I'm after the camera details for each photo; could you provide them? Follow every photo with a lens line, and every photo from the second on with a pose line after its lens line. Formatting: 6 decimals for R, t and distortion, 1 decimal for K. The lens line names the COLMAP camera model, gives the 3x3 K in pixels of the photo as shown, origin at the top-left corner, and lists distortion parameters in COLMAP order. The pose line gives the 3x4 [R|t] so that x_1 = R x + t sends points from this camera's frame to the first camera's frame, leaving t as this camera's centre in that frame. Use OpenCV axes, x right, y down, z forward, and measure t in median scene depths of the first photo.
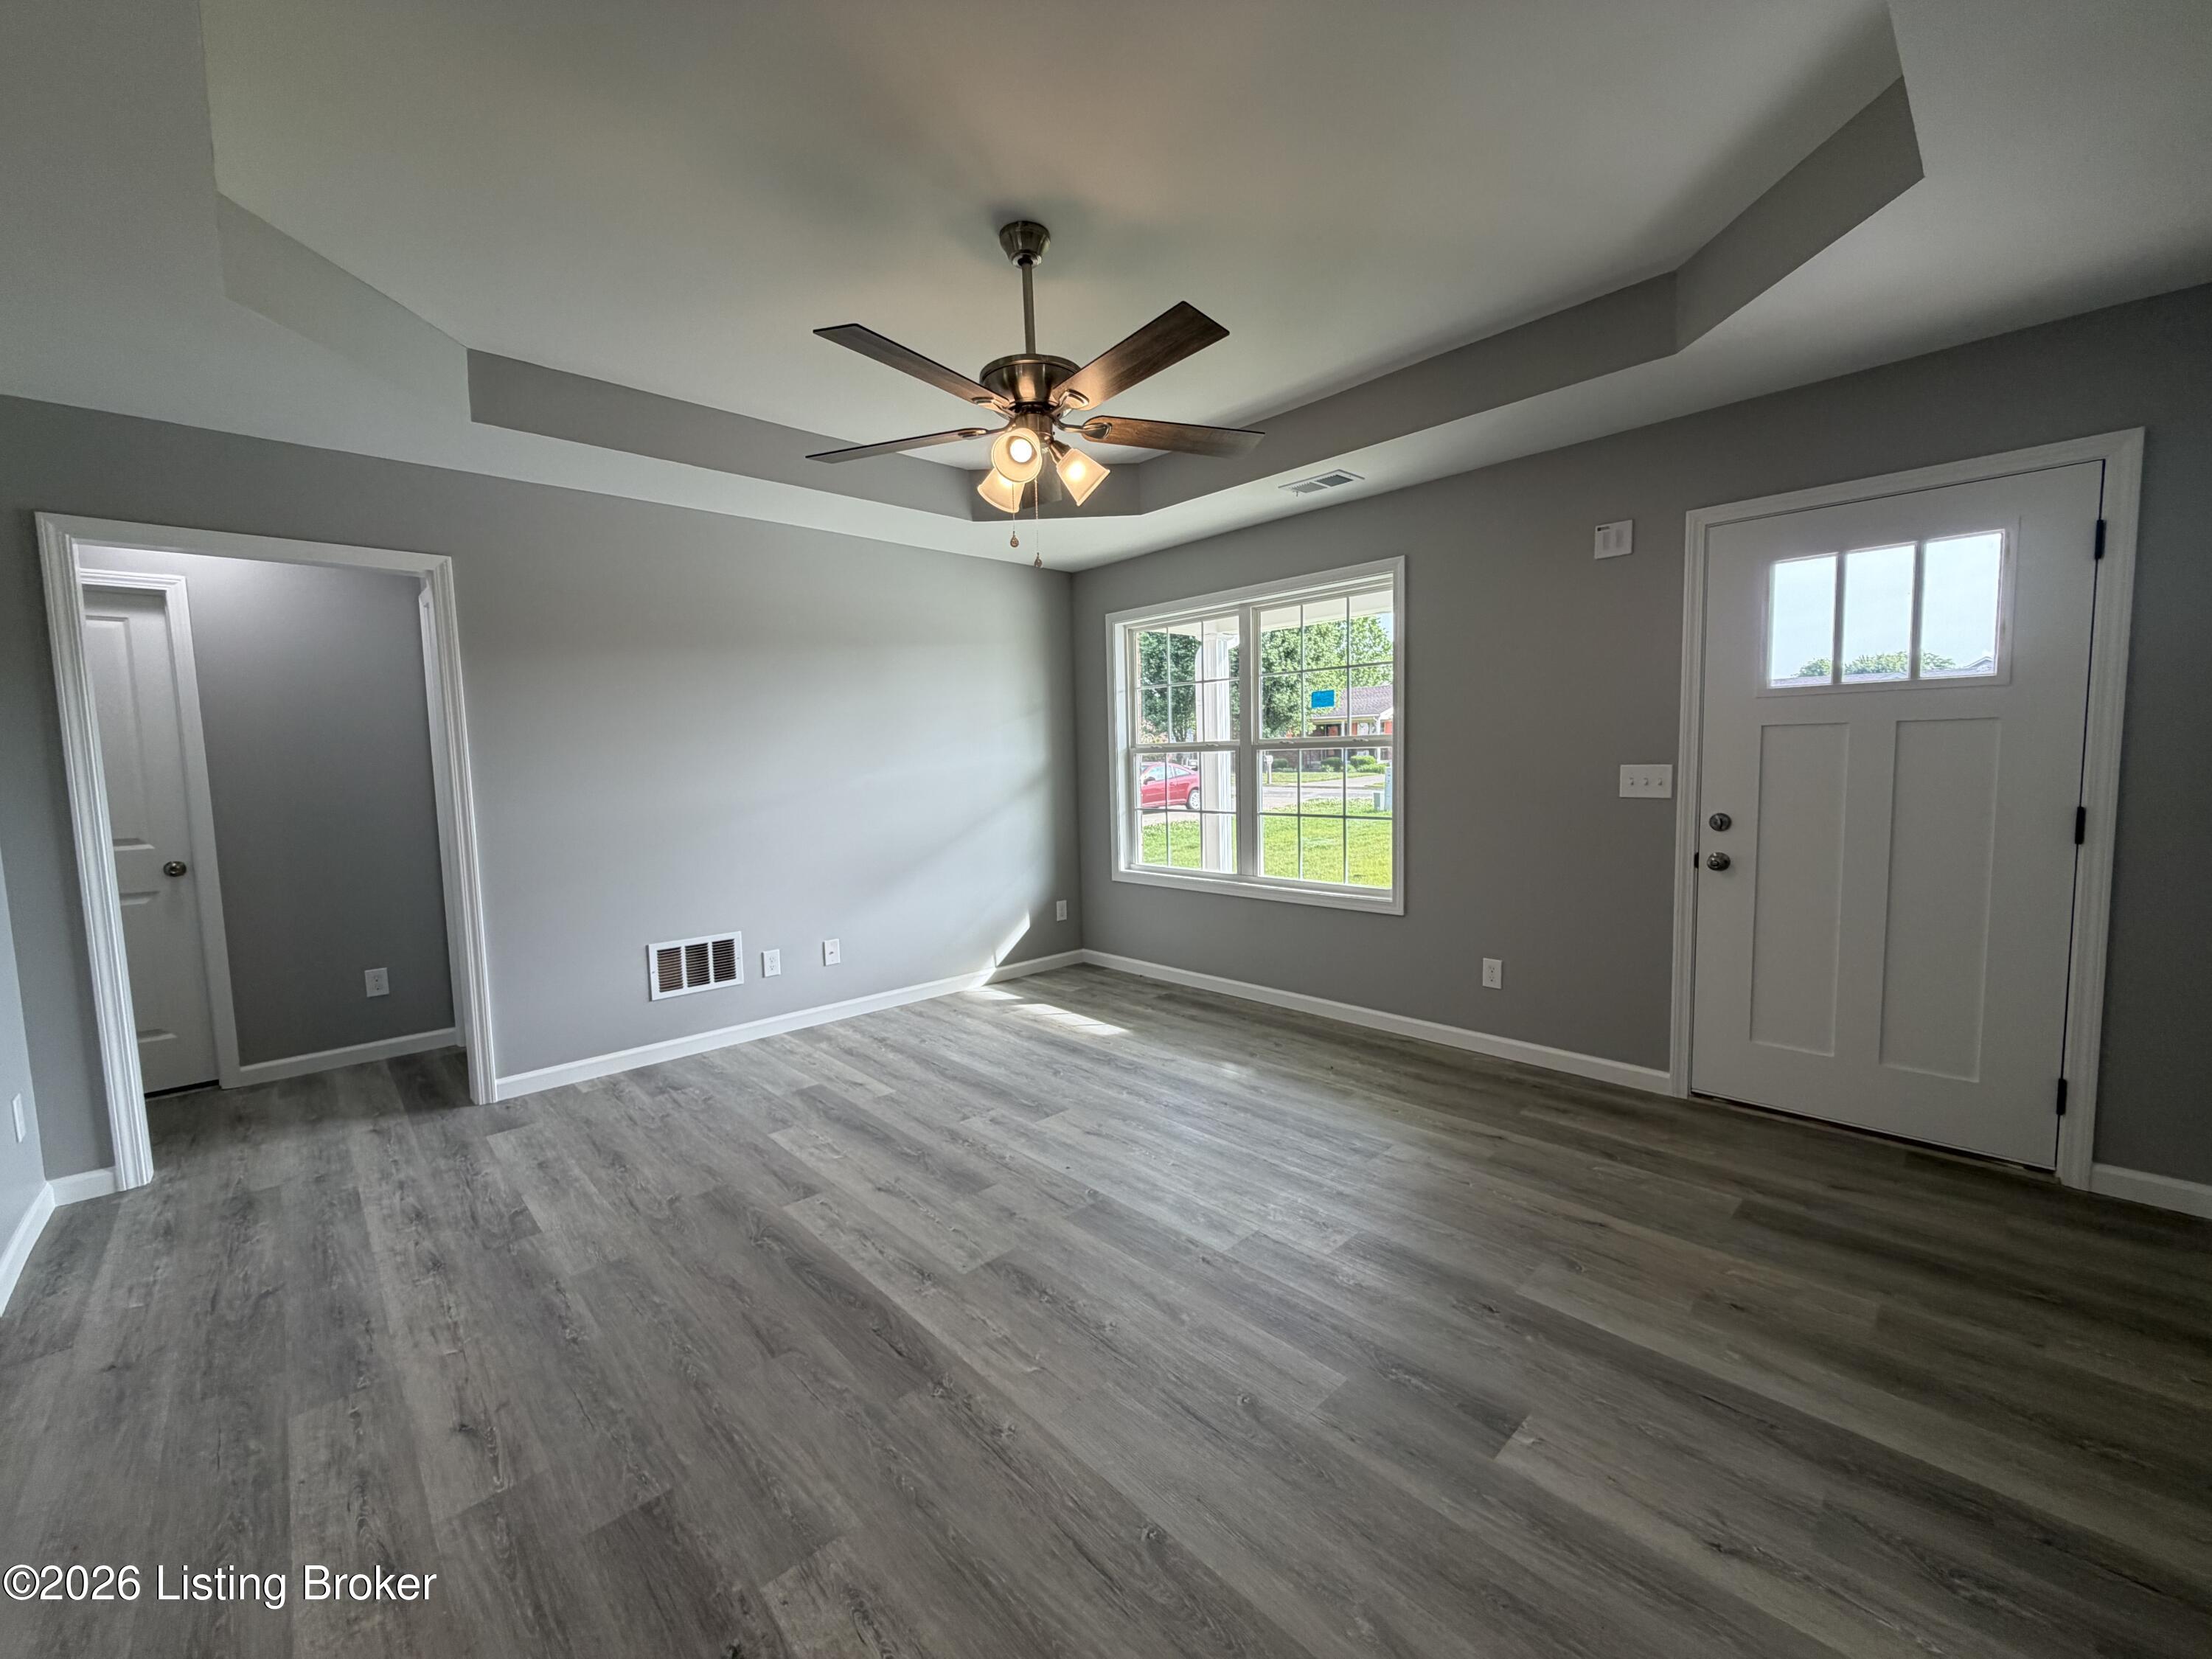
lens RADIAL K [[879.8, 0, 1101.4], [0, 879.8, 830.3], [0, 0, 1]] dist [0.000260, 0.000319]
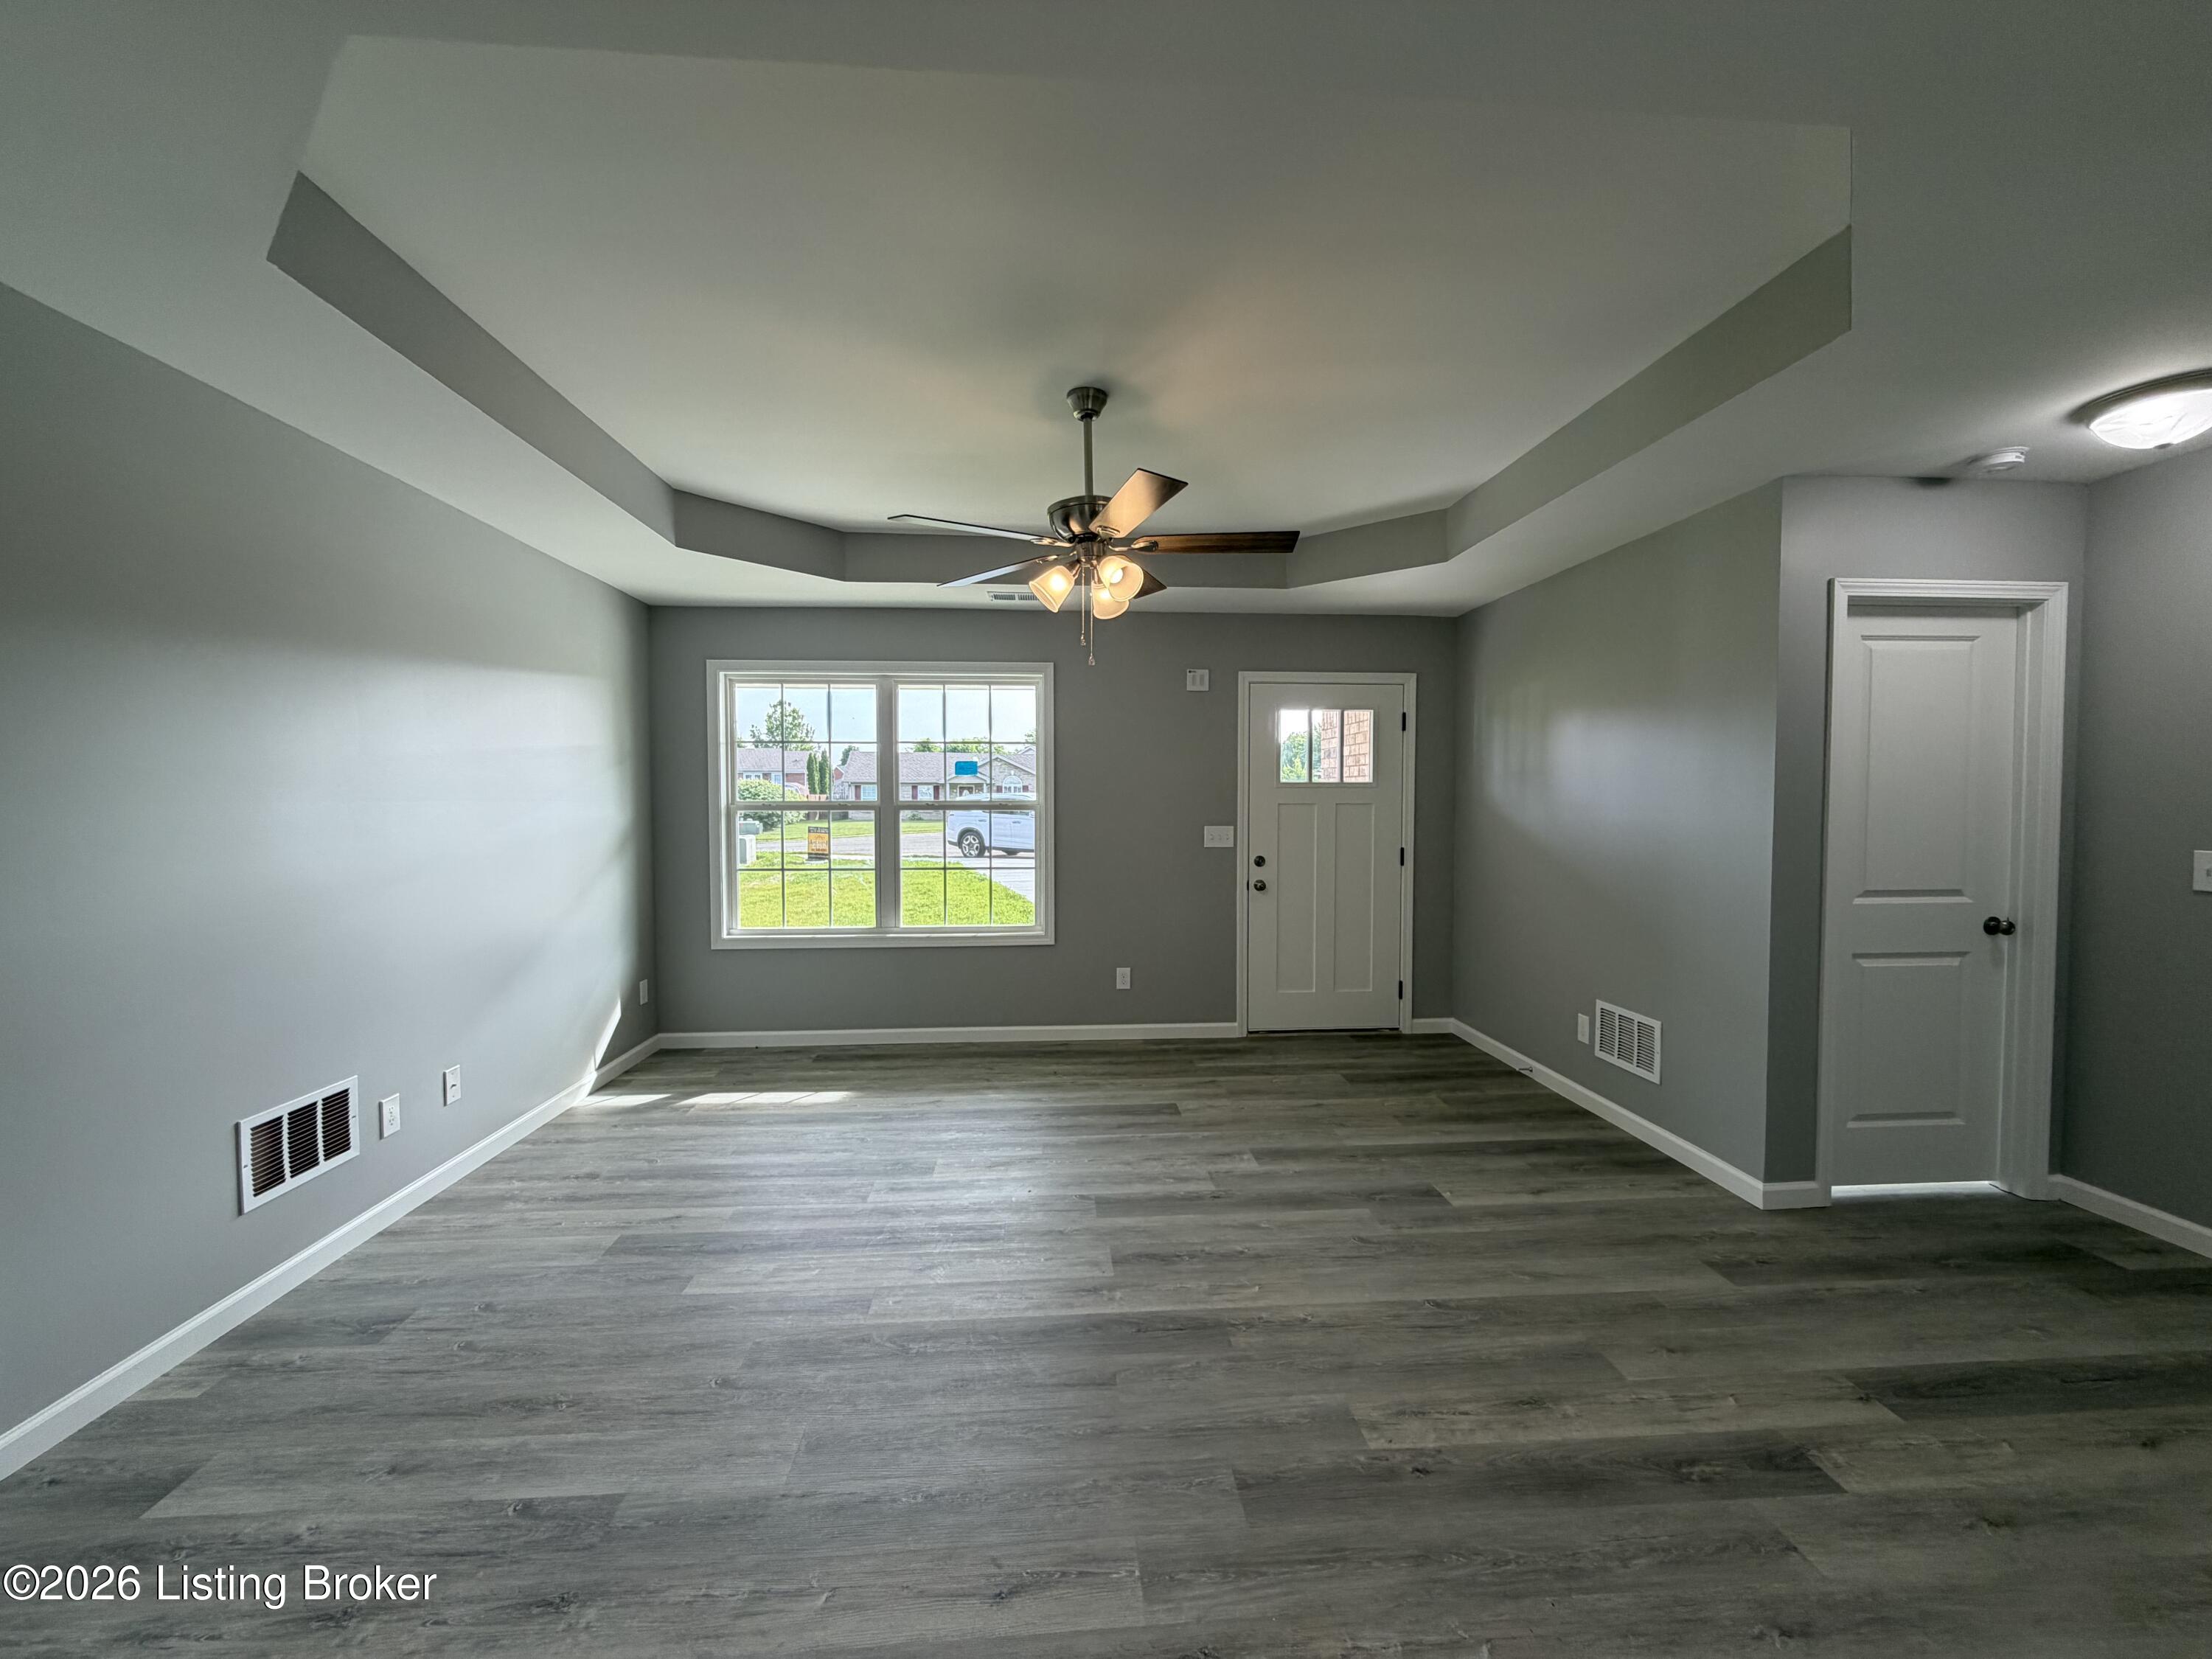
lens RADIAL K [[879.8, 0, 1101.4], [0, 879.8, 830.3], [0, 0, 1]] dist [0.000260, 0.000319]
pose [[0.632665, -0.003467, 0.774418, -0.748364], [0.049999, 0.998086, -0.036379, -0.021614], [-0.772810, 0.061736, 0.631627, 0.184079]]
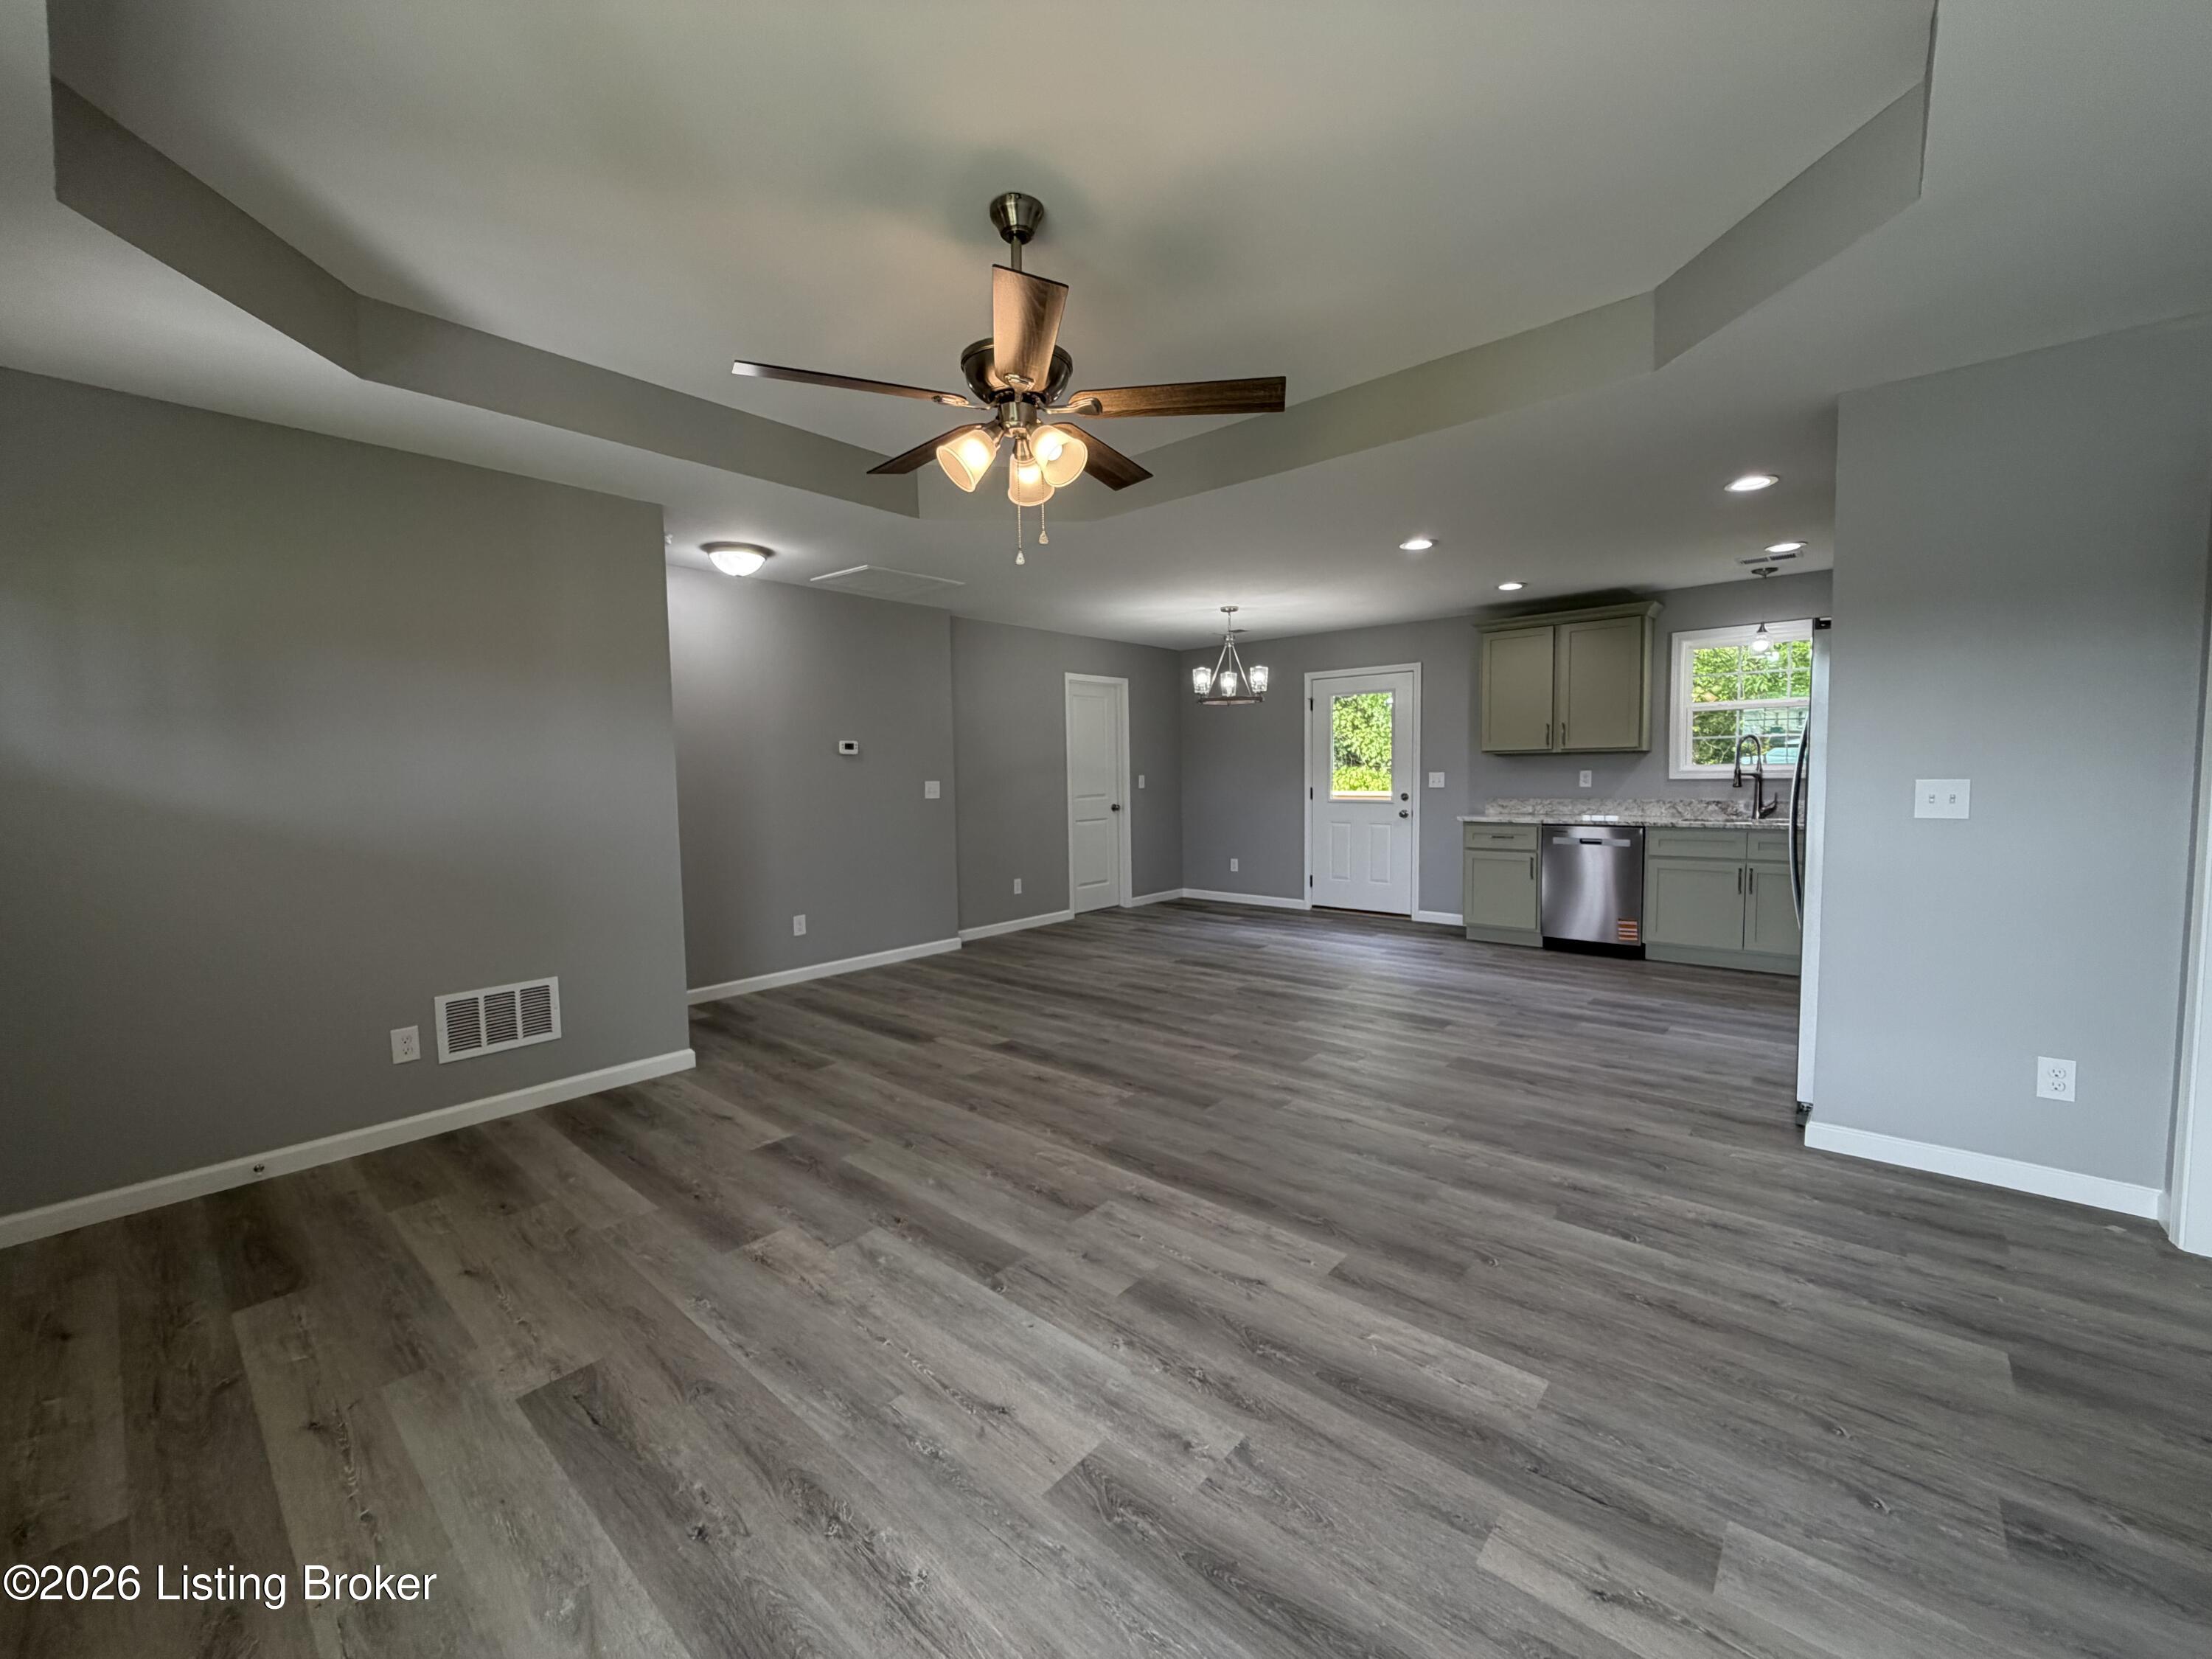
lens RADIAL K [[879.8, 0, 1101.4], [0, 879.8, 830.3], [0, 0, 1]] dist [0.000260, 0.000319]
pose [[-0.994579, 0.046832, -0.092836, -0.042635], [0.032051, 0.987434, 0.154747, -0.120027], [0.098917, 0.150933, -0.983583, 1.489454]]
